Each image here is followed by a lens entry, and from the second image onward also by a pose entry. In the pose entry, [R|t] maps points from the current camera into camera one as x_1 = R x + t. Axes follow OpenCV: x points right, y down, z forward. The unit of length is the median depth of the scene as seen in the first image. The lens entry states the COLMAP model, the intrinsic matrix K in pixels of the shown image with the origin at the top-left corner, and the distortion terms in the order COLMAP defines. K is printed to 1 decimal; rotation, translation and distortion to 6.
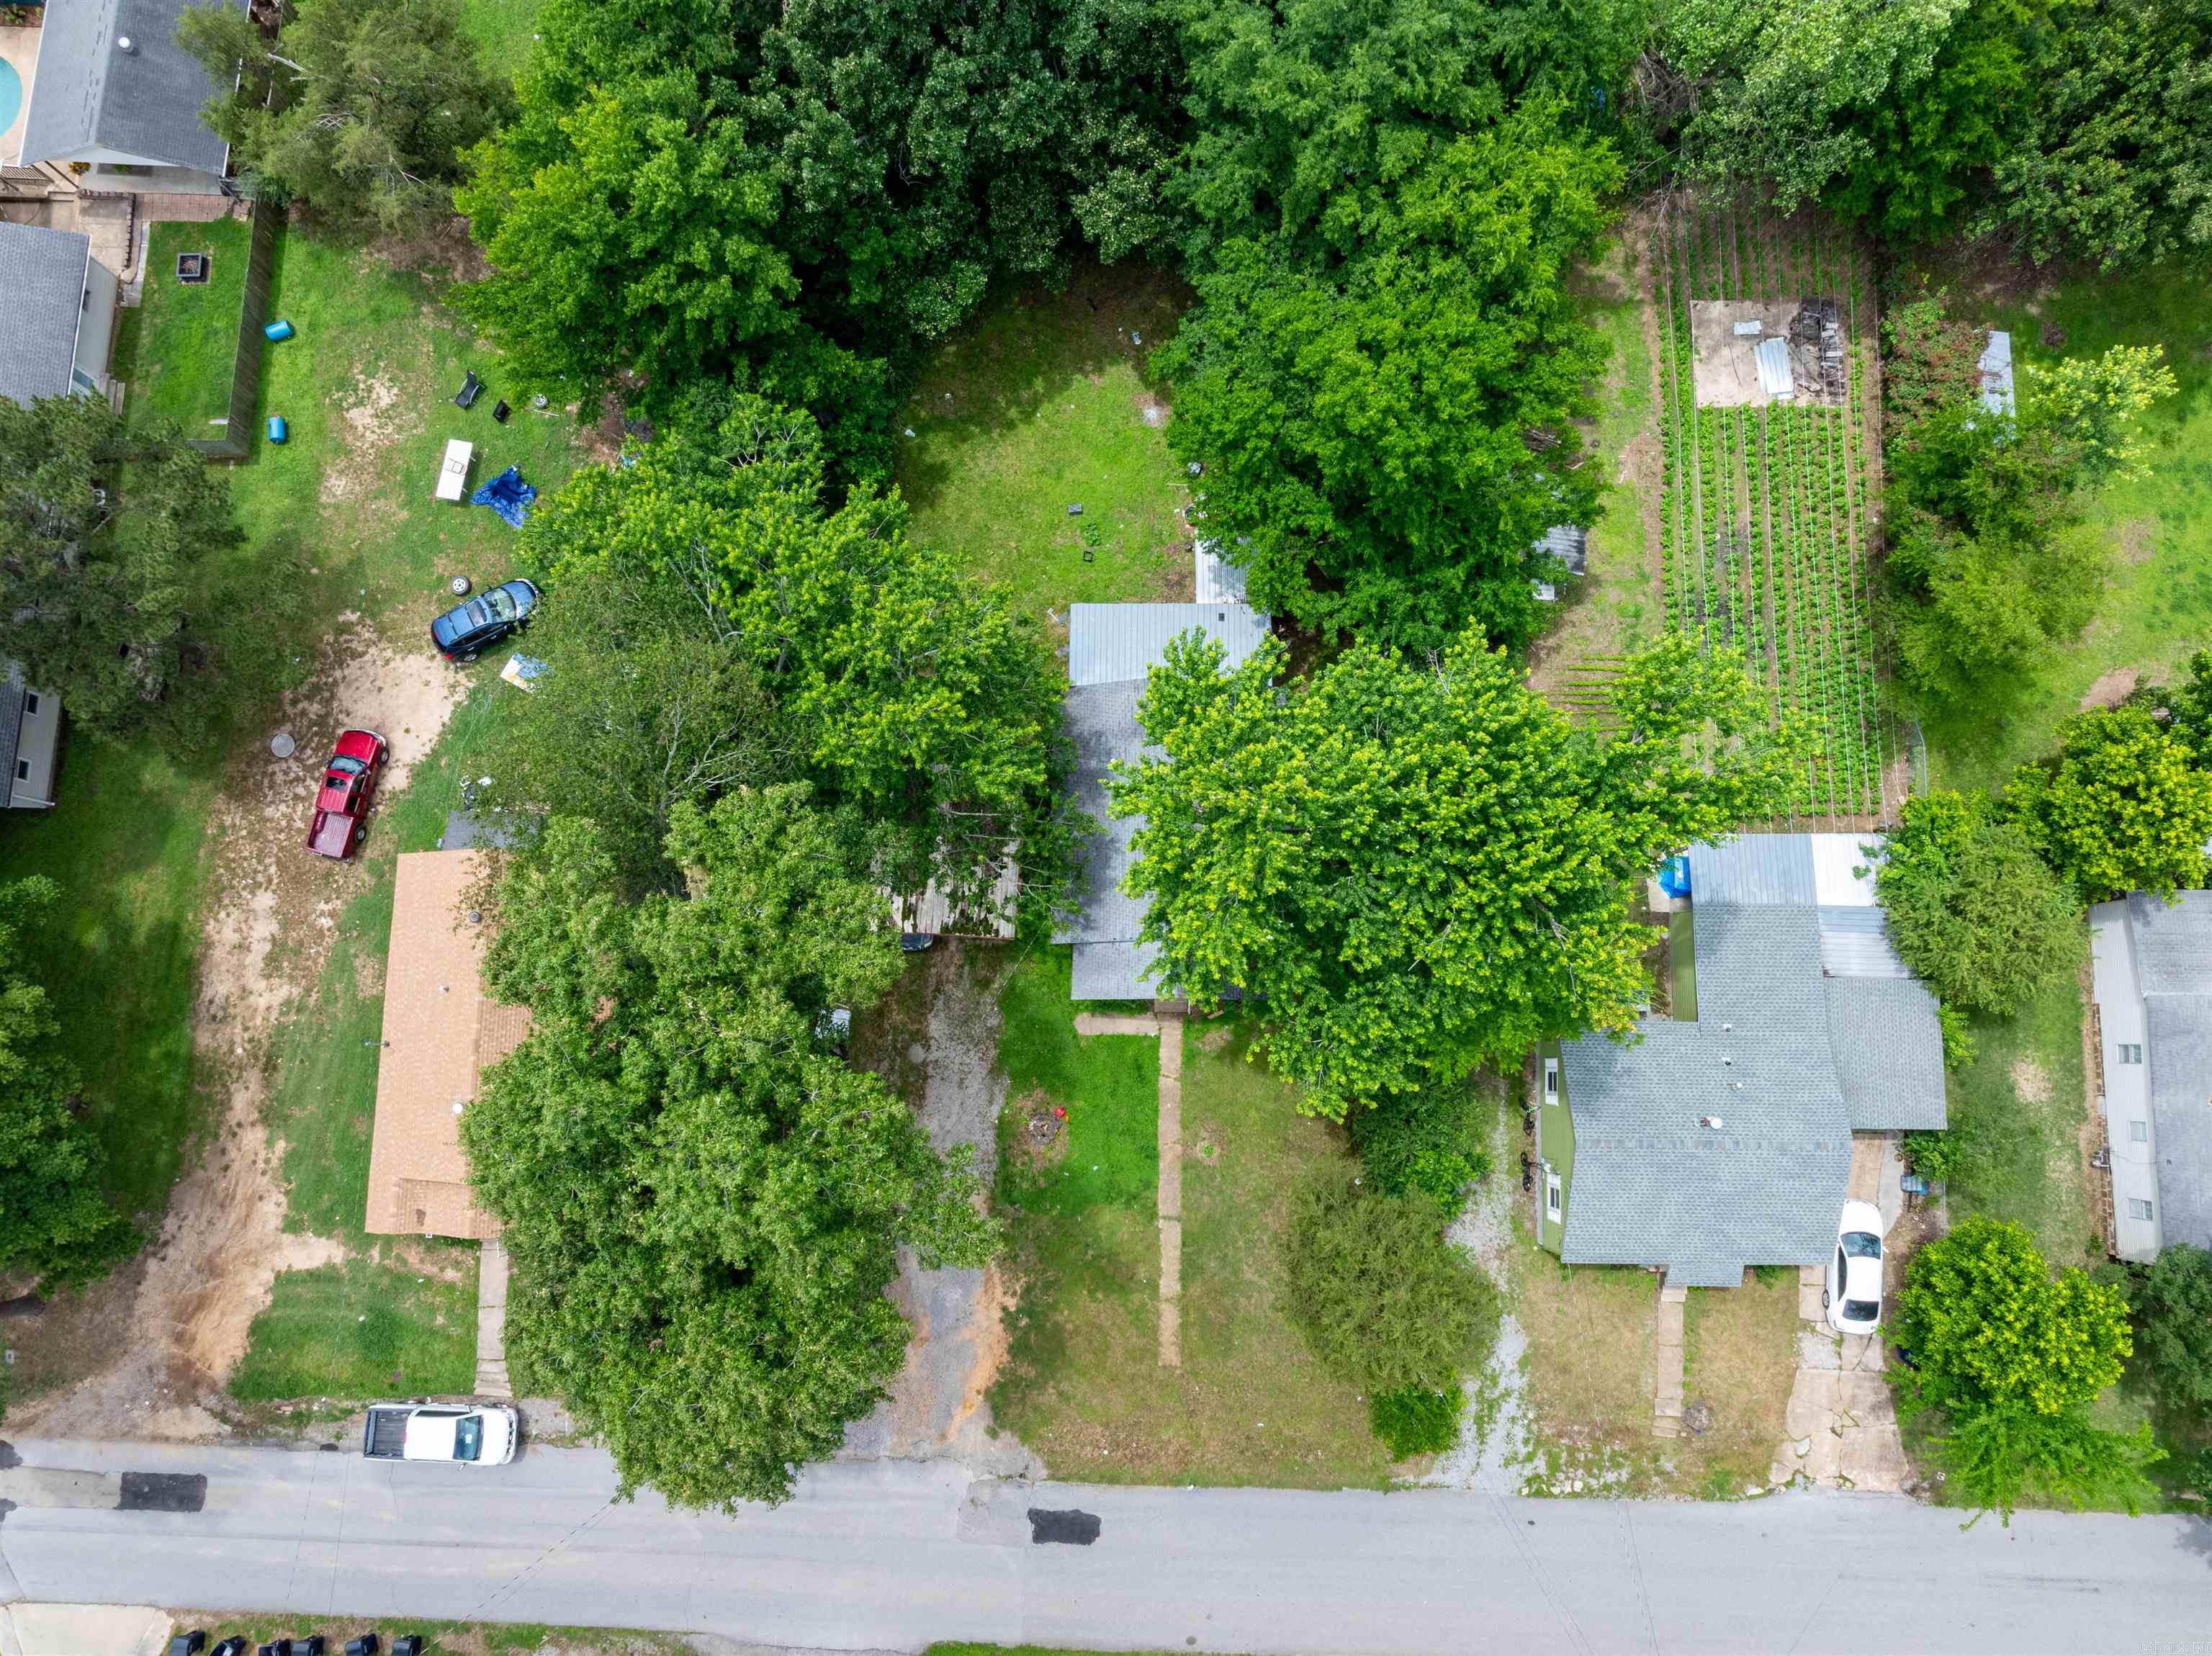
lens RADIAL K [[1550.4, 0, 1106.0], [0, 1550.4, 828.0], [0, 0, 1]] dist [-0.018978, 0.002266]
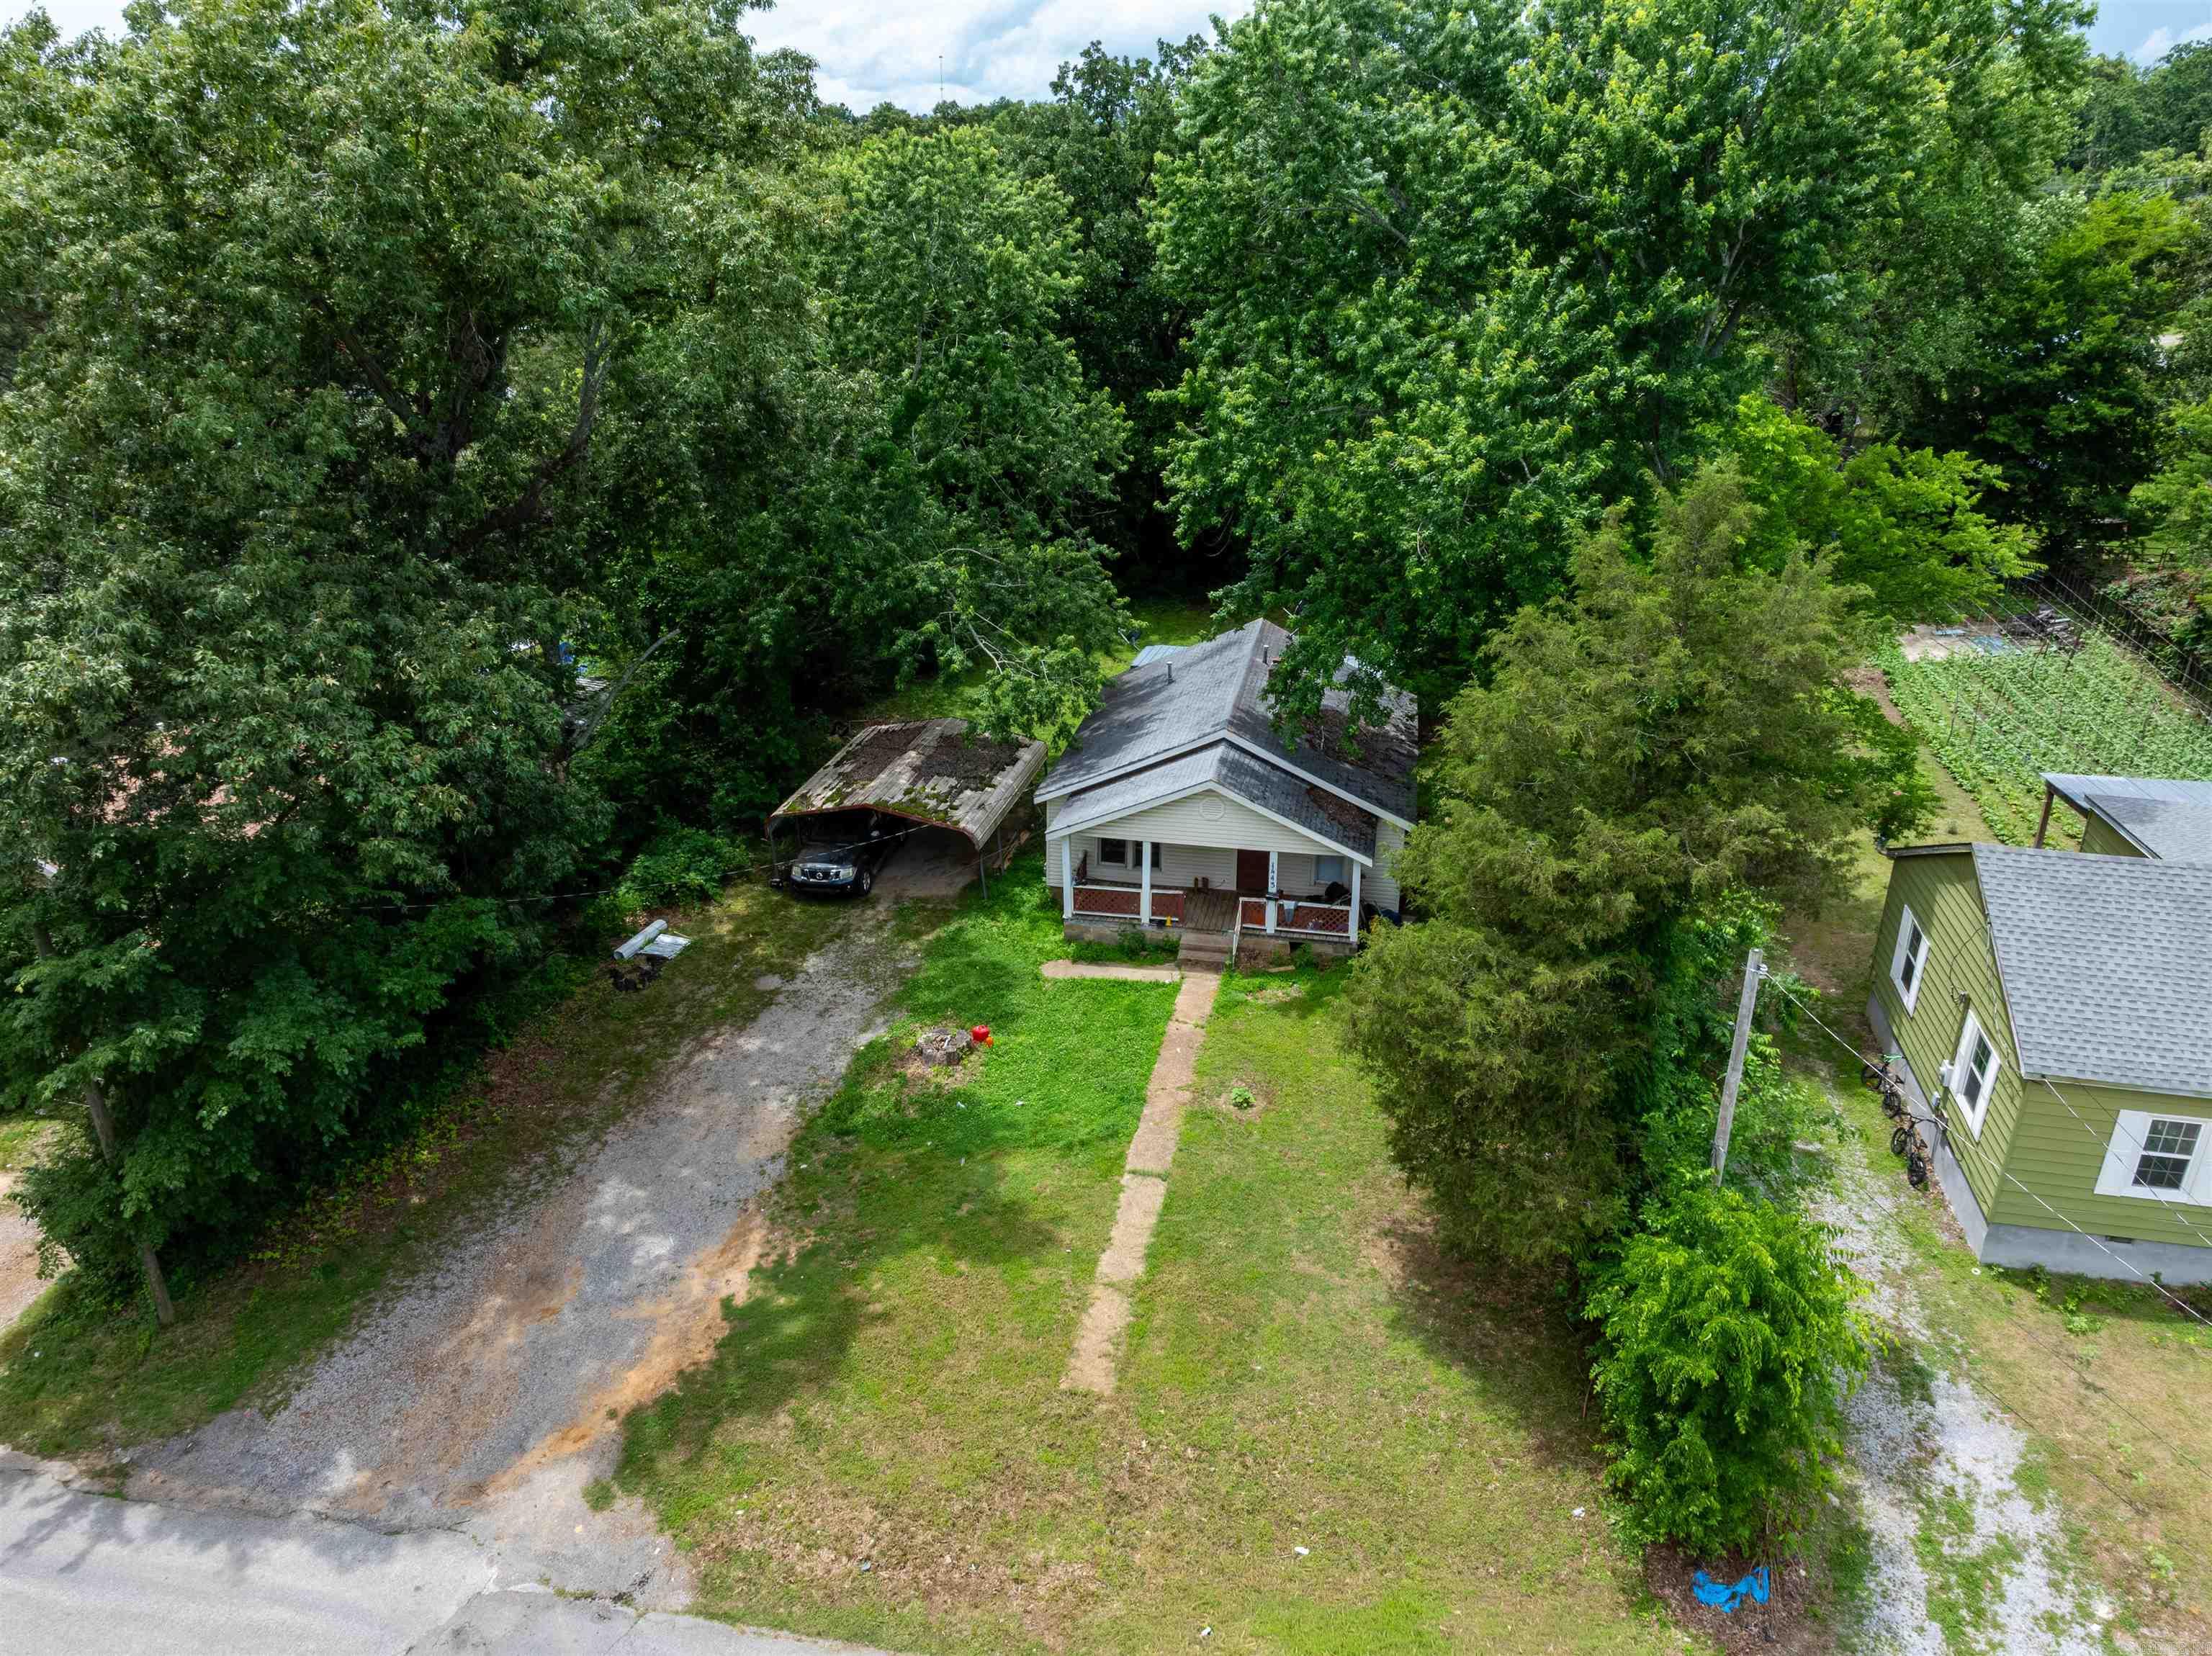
lens RADIAL K [[1550.4, 0, 1106.0], [0, 1550.4, 828.0], [0, 0, 1]] dist [-0.018978, 0.002266]
pose [[0.982728, 0.072037, -0.170458, 0.103738], [-0.183594, 0.495049, -0.849247, 0.612156], [0.023207, 0.865874, 0.499724, 0.668792]]
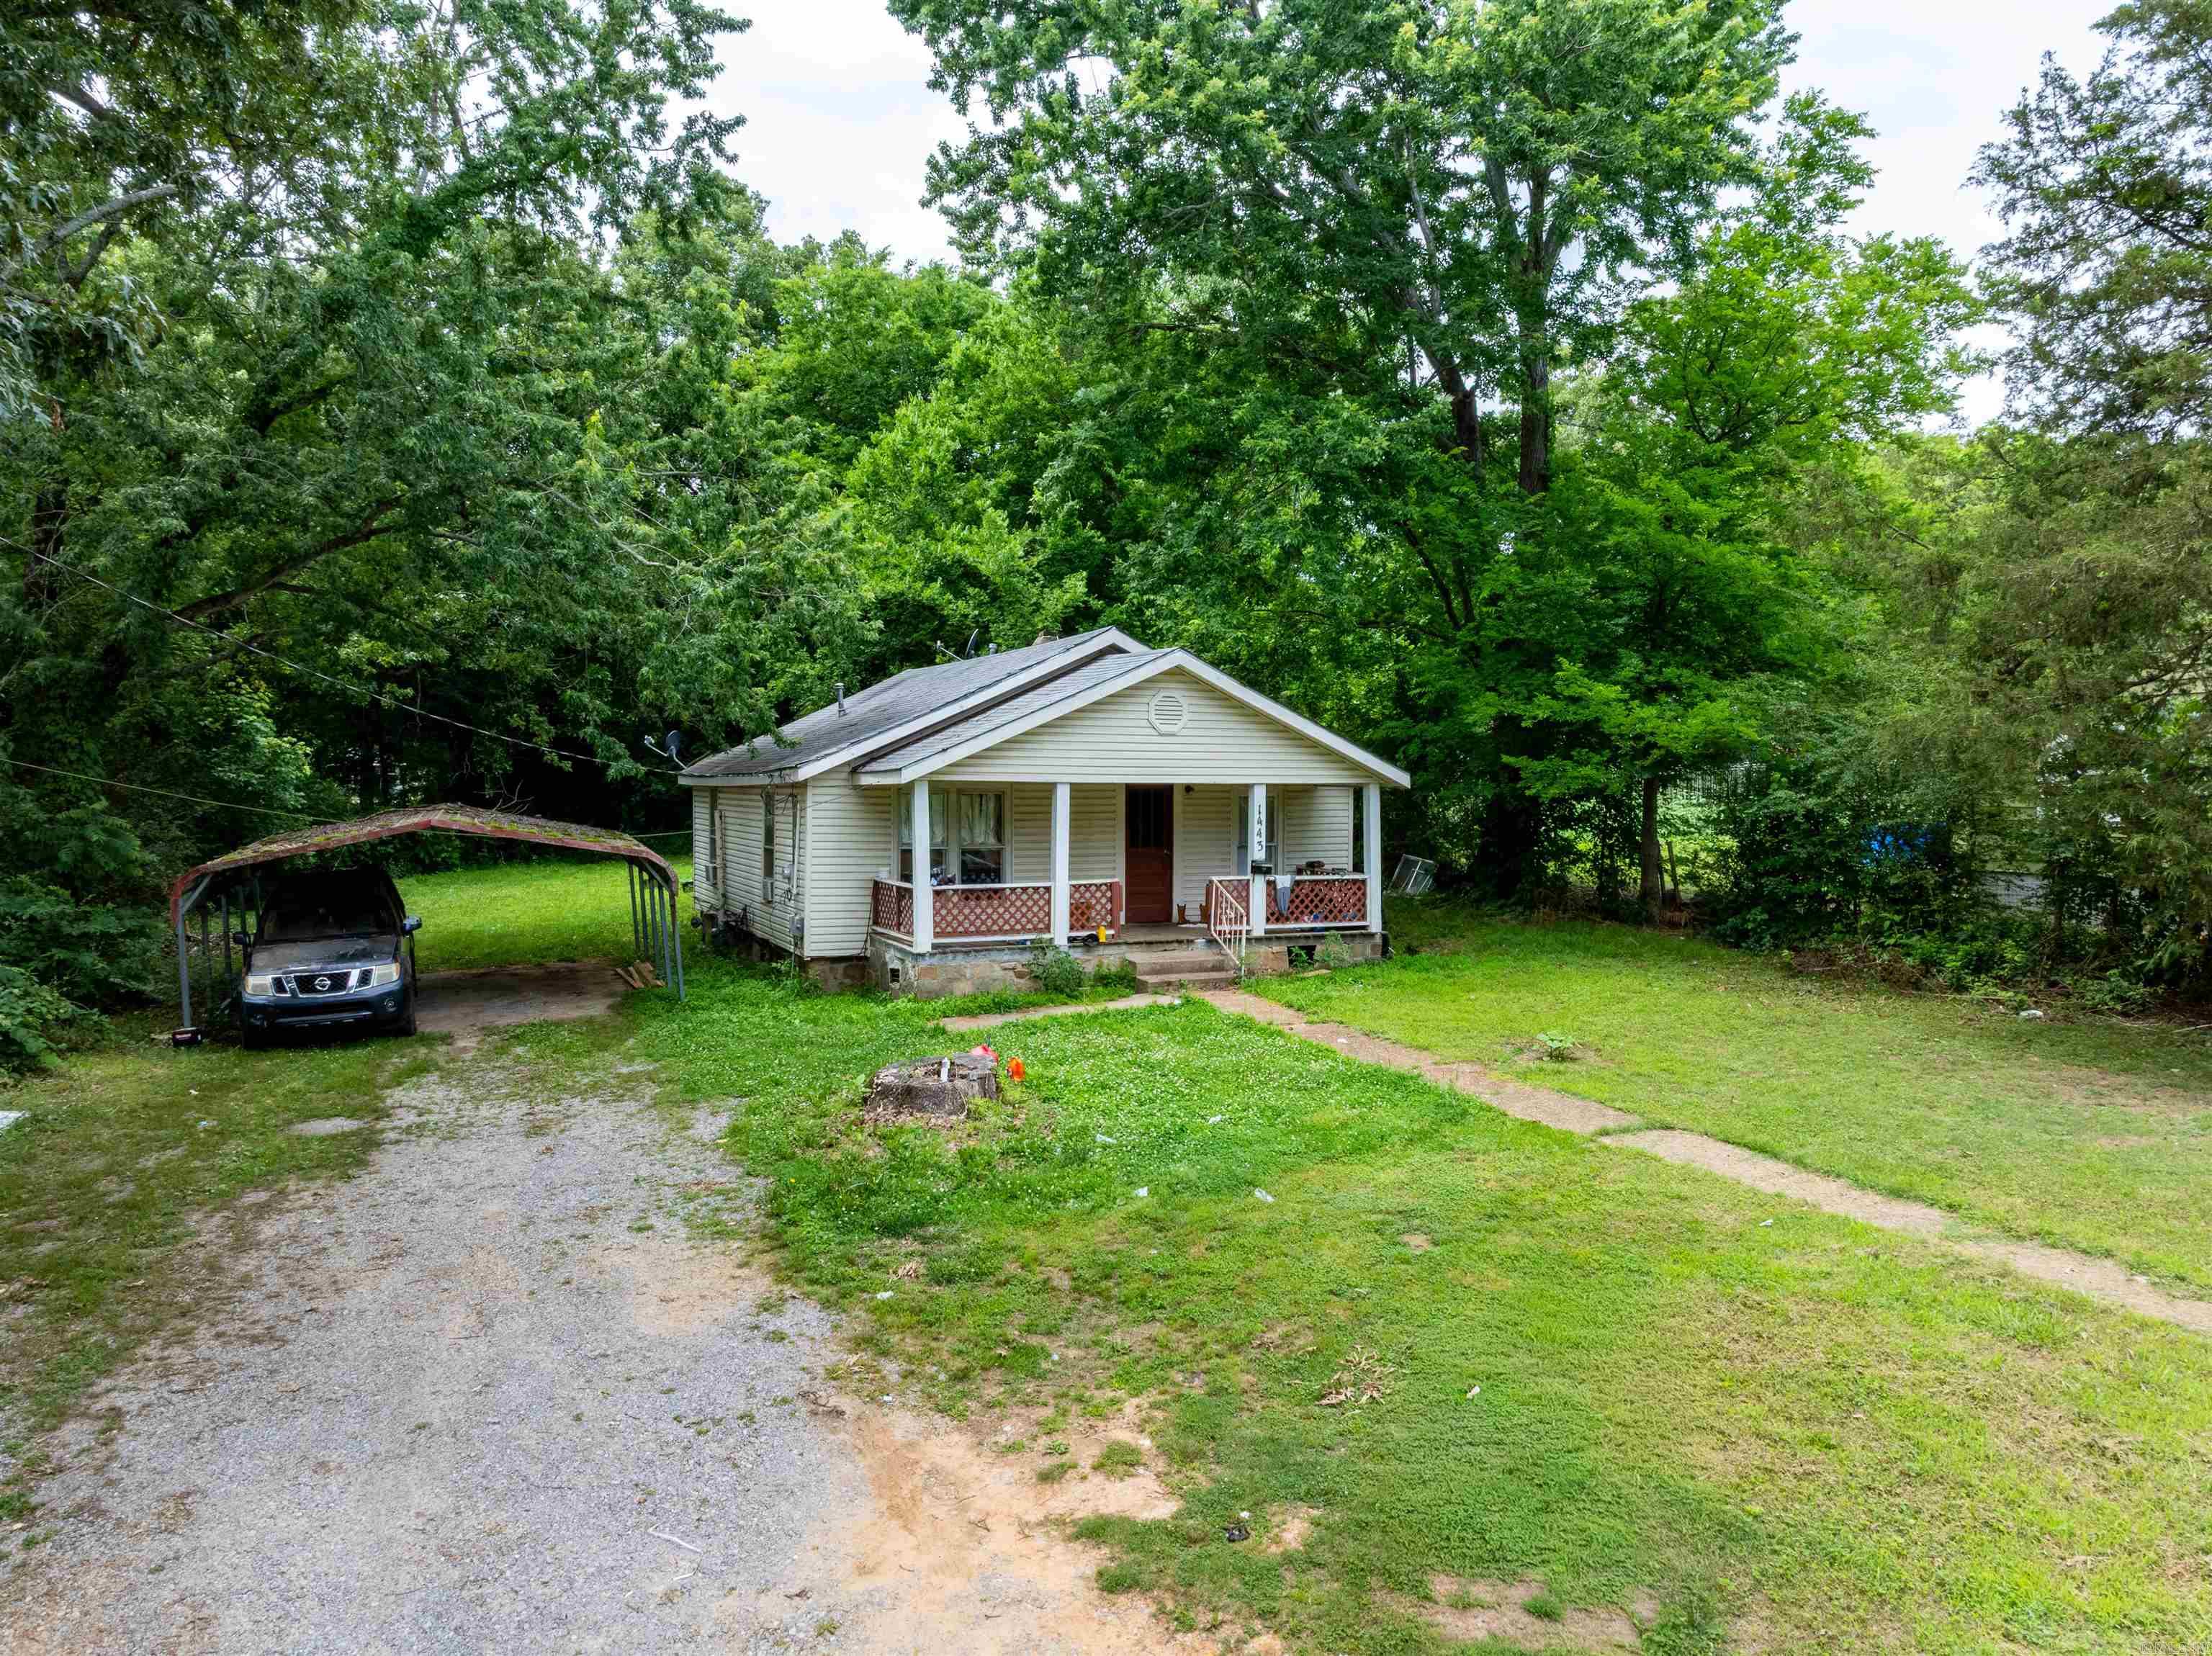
lens RADIAL K [[1550.4, 0, 1106.0], [0, 1550.4, 828.0], [0, 0, 1]] dist [-0.018978, 0.002266]
pose [[0.911343, -0.010400, 0.411517, -0.112751], [0.408285, 0.150357, -0.900387, 0.412622], [-0.052510, 0.988577, 0.141273, 0.934006]]
